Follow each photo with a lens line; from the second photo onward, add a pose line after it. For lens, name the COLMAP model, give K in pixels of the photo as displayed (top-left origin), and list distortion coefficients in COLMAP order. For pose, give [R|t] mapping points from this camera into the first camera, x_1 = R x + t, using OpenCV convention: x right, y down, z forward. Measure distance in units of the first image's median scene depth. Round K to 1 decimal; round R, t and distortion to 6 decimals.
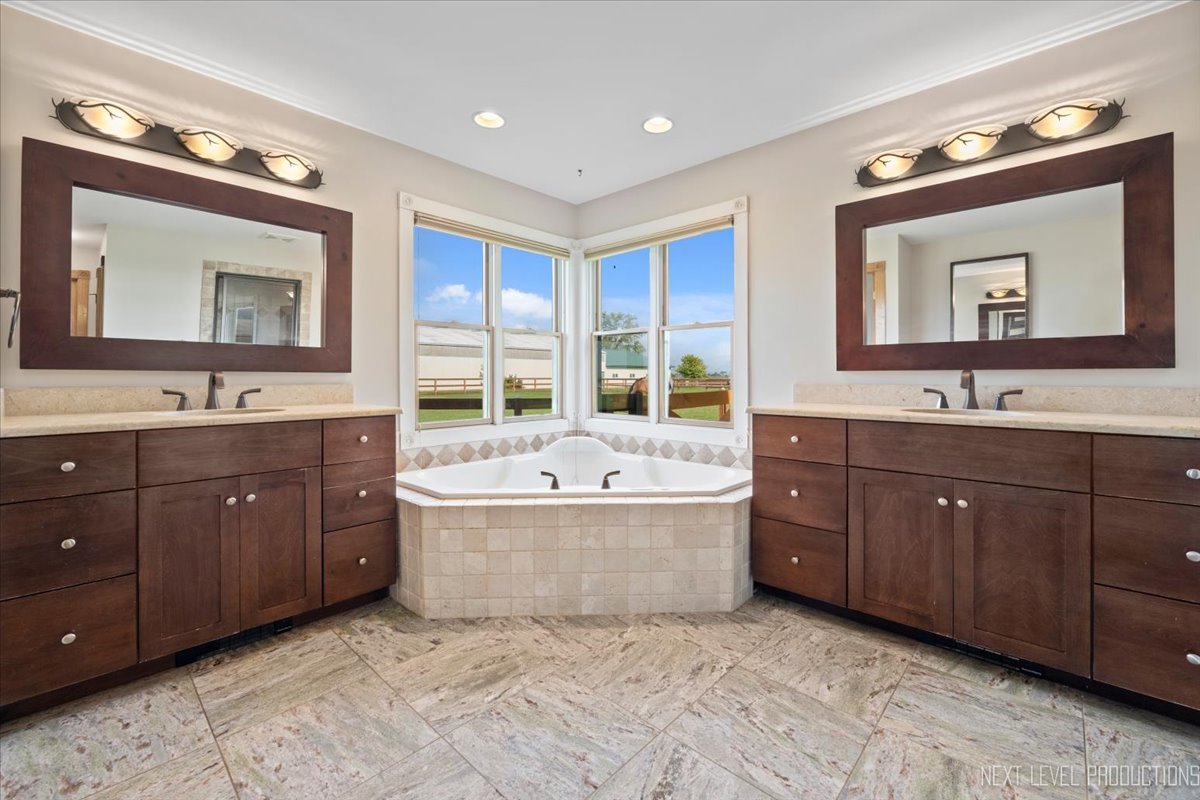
lens RADIAL K [[481.1, 0, 587.7], [0, 481.1, 370.7], [0, 0, 1]] dist [-0.001016, 0.000222]
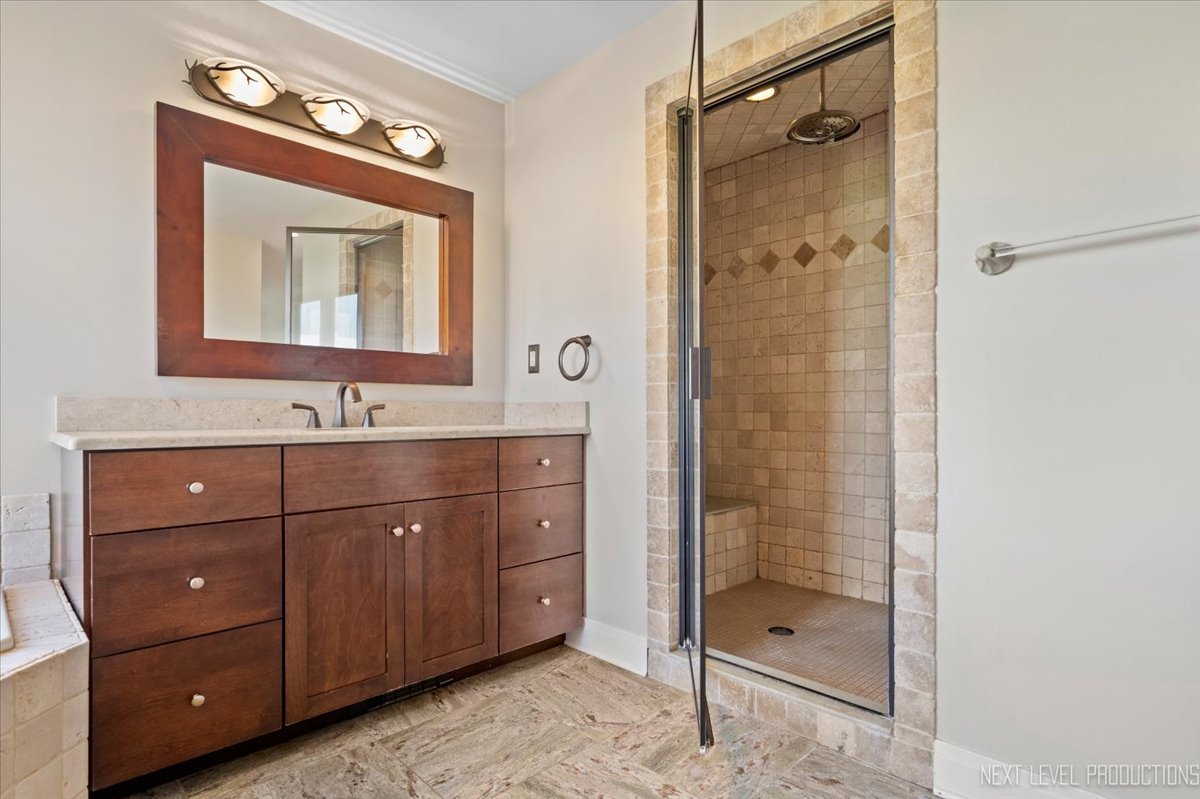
lens RADIAL K [[622.7, 0, 599.0], [0, 622.7, 412.7], [0, 0, 1]] dist [-0.005395, -0.000280]
pose [[0.043246, 0.001167, 0.999064, -0.325004], [-0.012071, 0.999927, -0.000645, 0.056096], [-0.998992, -0.012032, 0.043257, 0.571435]]
